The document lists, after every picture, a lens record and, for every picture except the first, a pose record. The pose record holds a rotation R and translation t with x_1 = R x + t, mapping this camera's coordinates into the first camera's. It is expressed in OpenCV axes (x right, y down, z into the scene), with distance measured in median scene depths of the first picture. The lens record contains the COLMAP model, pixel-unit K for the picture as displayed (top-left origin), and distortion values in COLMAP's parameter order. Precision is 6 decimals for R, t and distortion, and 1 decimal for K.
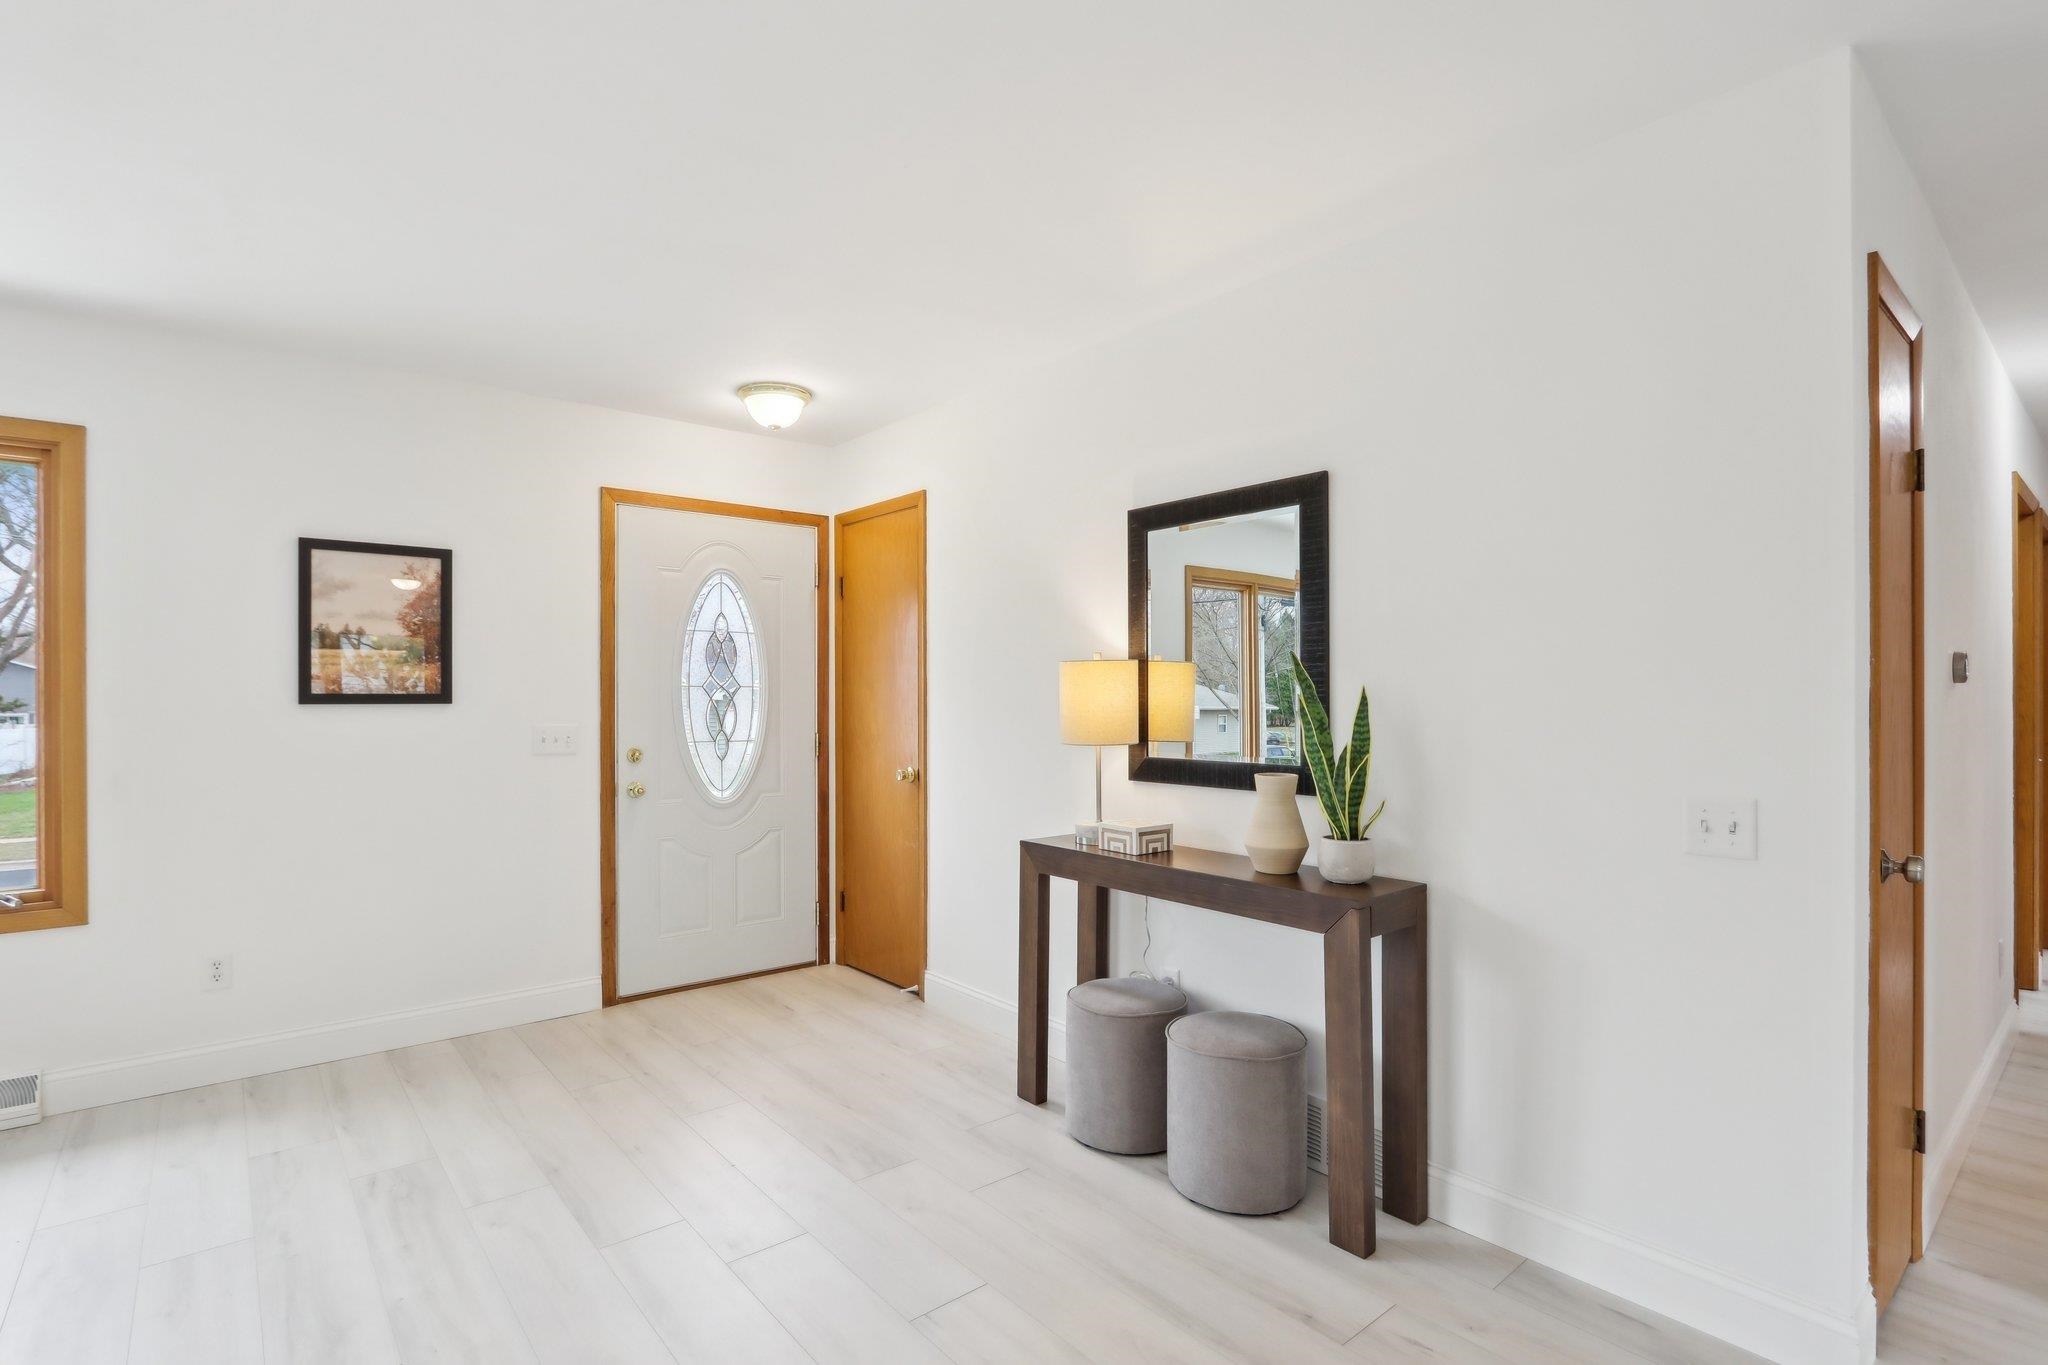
lens RADIAL K [[960.2, 0, 994.6], [0, 960.2, 686.7], [0, 0, 1]] dist [-0.025220, 0.008897]
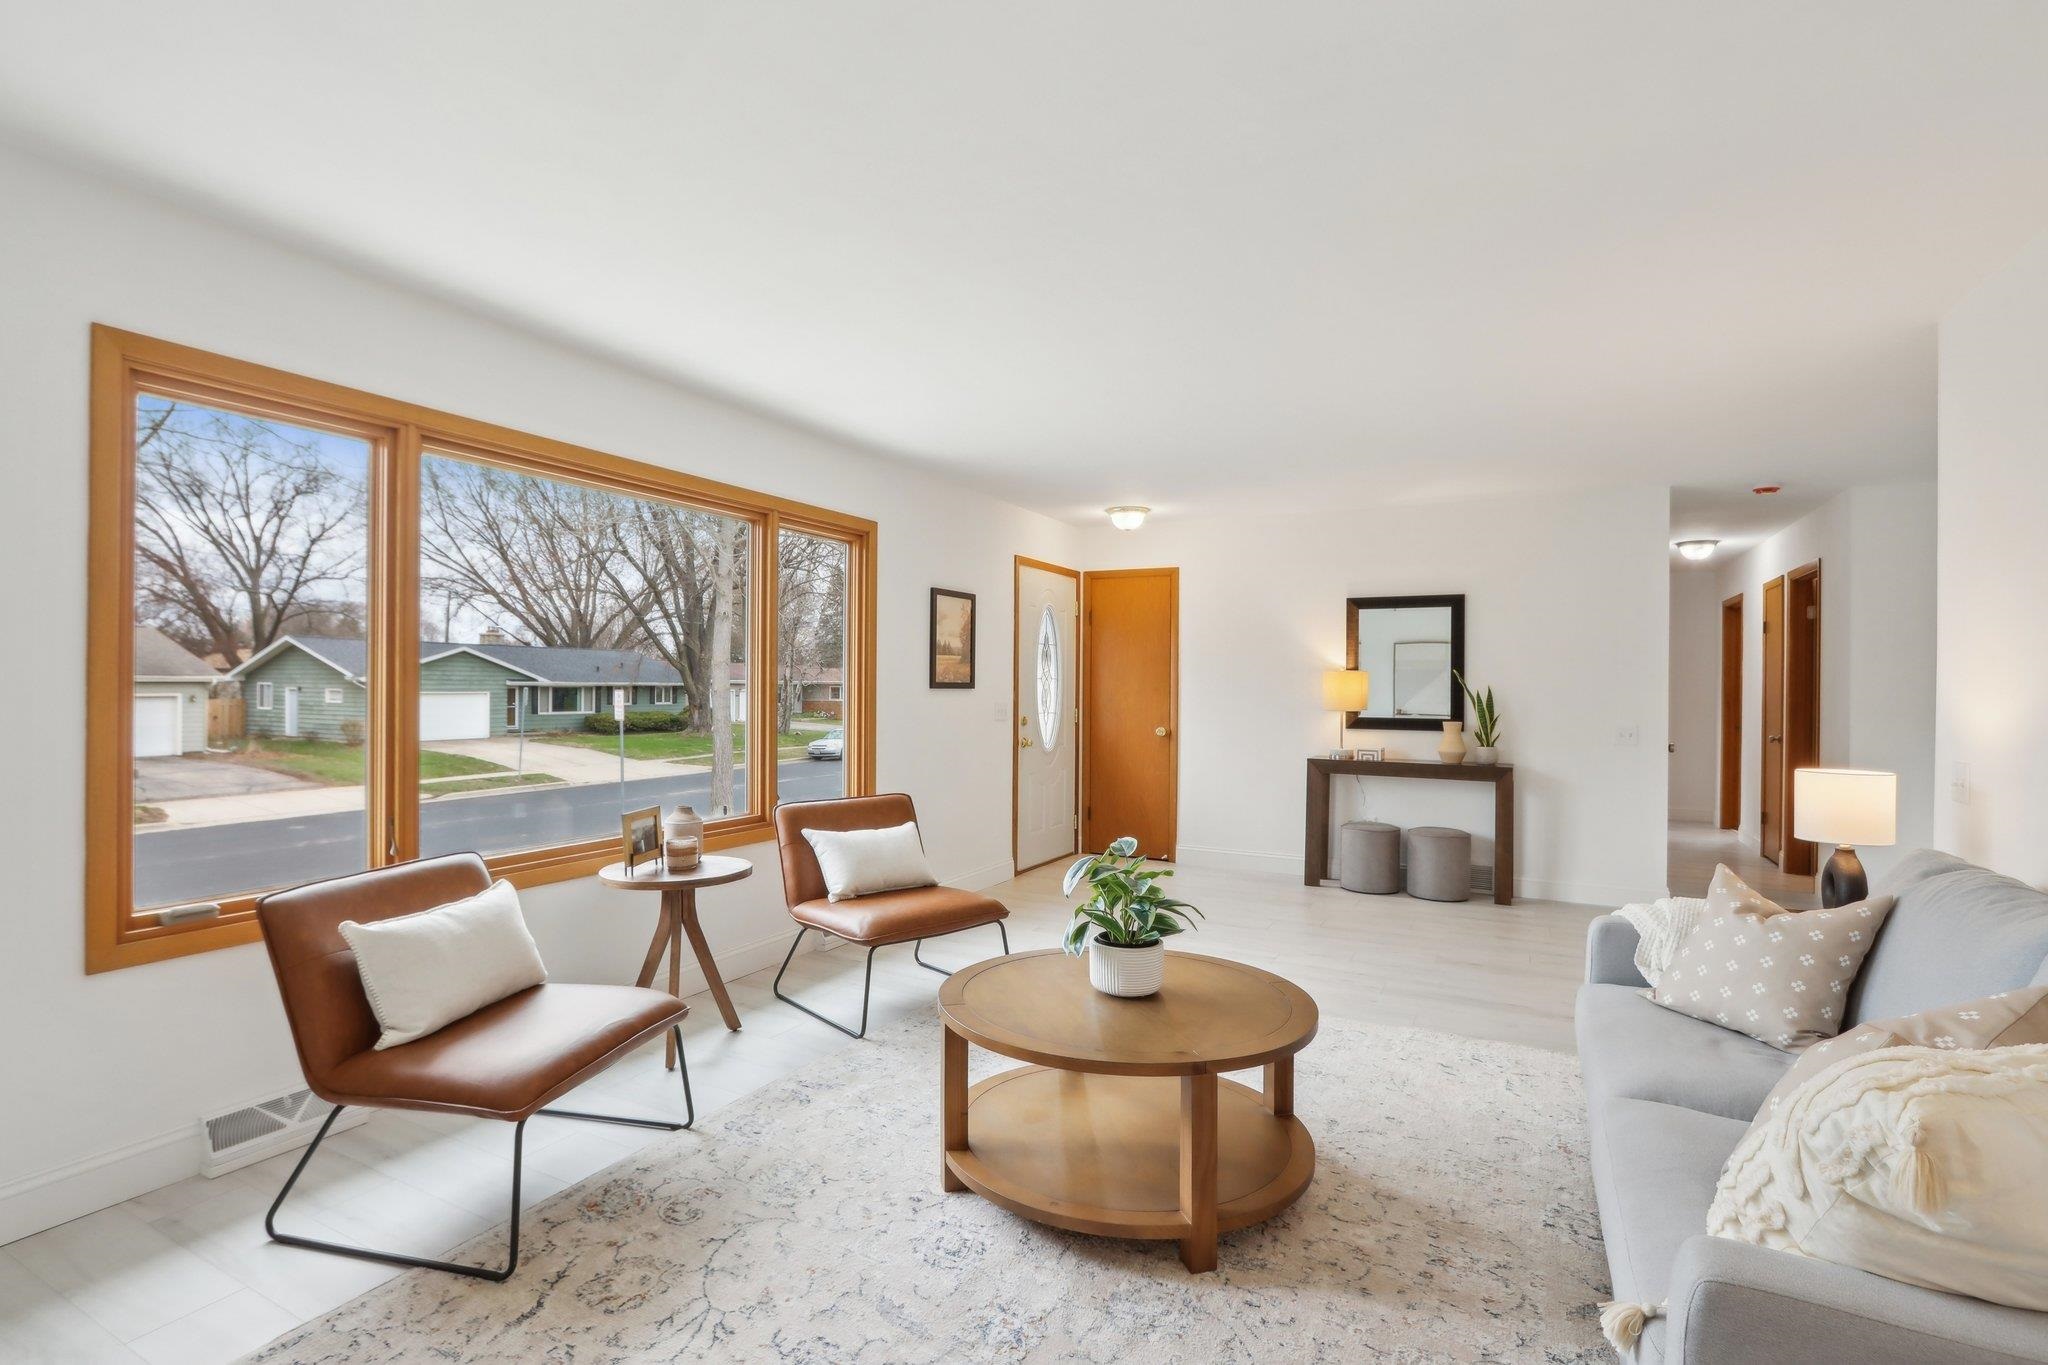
lens RADIAL K [[960.2, 0, 994.6], [0, 960.2, 686.7], [0, 0, 1]] dist [-0.025220, 0.008897]
pose [[0.928678, 0.010982, 0.370724, -1.244714], [-0.016083, 0.999814, 0.010670, -0.004176], [-0.370537, -0.015871, 0.928682, -0.590859]]
